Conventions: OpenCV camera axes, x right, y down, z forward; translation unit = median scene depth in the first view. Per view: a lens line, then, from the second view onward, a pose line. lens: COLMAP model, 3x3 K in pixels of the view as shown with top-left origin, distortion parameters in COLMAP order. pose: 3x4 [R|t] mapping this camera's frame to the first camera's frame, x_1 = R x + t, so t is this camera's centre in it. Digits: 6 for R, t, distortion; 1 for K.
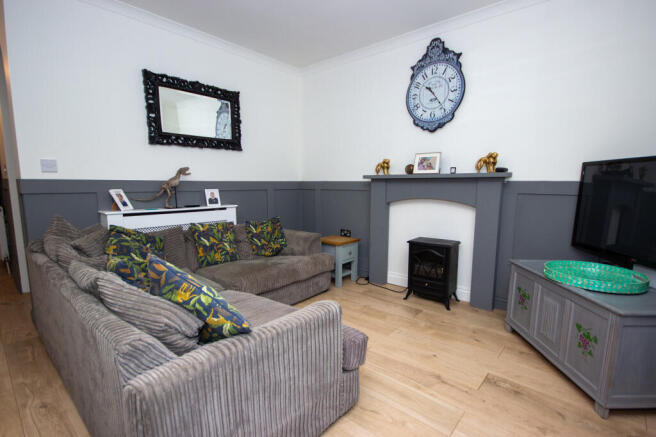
lens RADIAL K [[316.9, 0, 330.2], [0, 316.9, 232.1], [0, 0, 1]] dist [-0.002638, -0.000370]
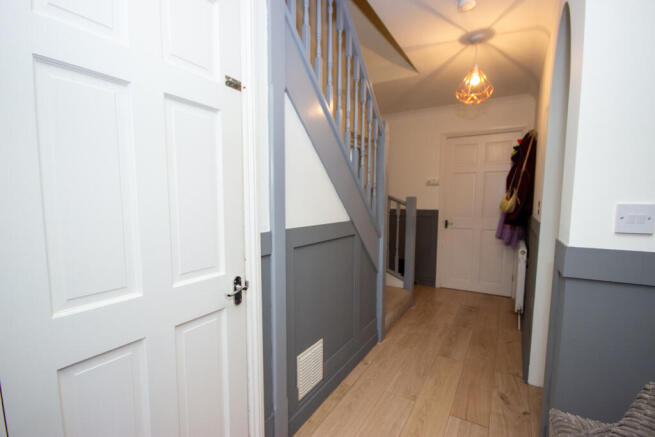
lens RADIAL K [[316.4, 0, 329.7], [0, 316.4, 232.0], [0, 0, 1]] dist [-0.002638, -0.000370]
pose [[0.203211, 0.083724, -0.975549, -0.534381], [-0.153843, 0.986692, 0.052634, -0.144774], [0.966973, 0.139385, 0.213387, 0.497790]]
